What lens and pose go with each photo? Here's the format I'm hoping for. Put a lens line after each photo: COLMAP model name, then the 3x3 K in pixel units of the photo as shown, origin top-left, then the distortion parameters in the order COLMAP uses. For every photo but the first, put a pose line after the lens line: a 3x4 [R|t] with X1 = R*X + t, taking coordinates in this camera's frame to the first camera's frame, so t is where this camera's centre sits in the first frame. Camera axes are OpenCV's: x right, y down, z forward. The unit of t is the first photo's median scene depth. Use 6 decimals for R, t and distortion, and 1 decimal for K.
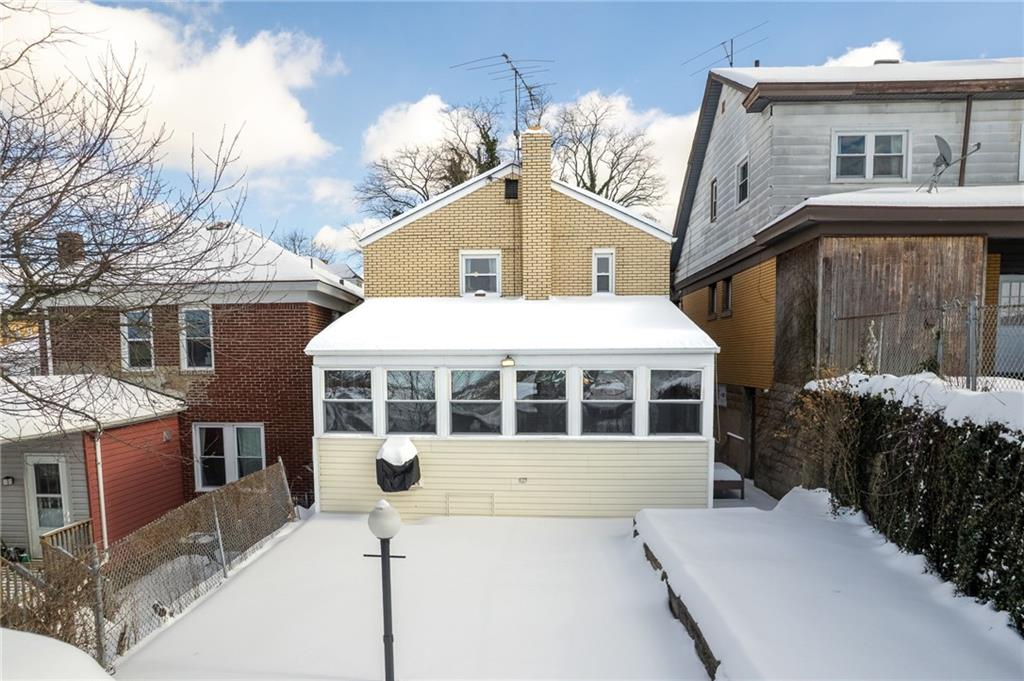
lens RADIAL K [[805.3, 0, 541.7], [0, 805.3, 341.0], [0, 0, 1]] dist [-0.033461, 0.000401]
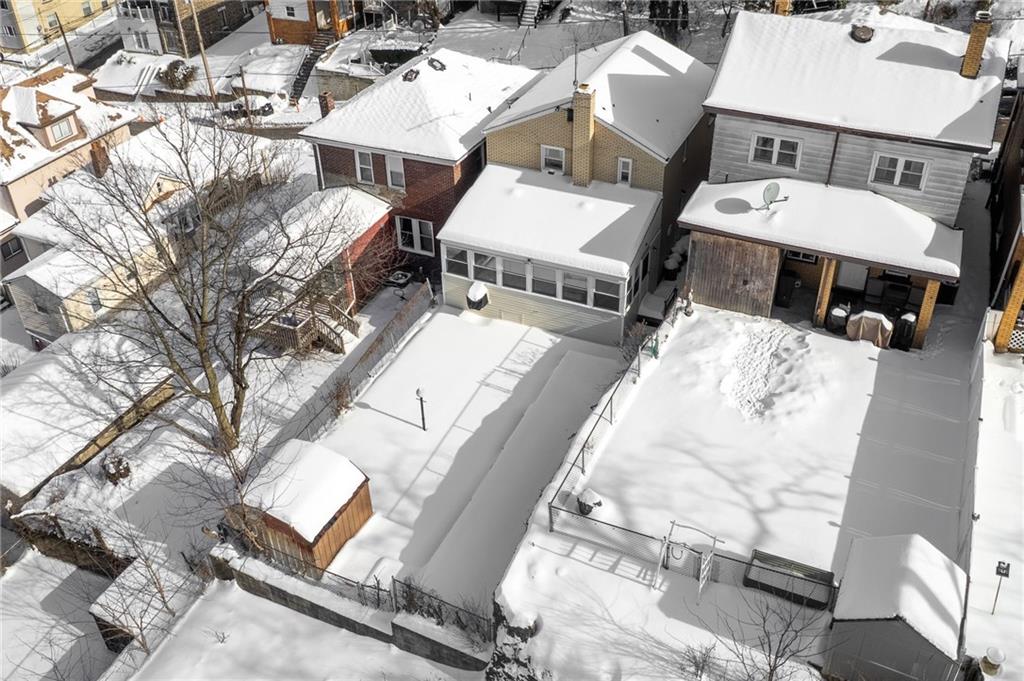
lens RADIAL K [[923.8, 0, 512.0], [0, 923.8, 340.5], [0, 0, 1]] dist [-0.000007, -0.000518]
pose [[0.938680, 0.195668, -0.283892, 0.588902], [-0.026950, 0.862492, 0.505352, -0.932545], [0.343736, -0.466713, 0.814877, -0.944545]]
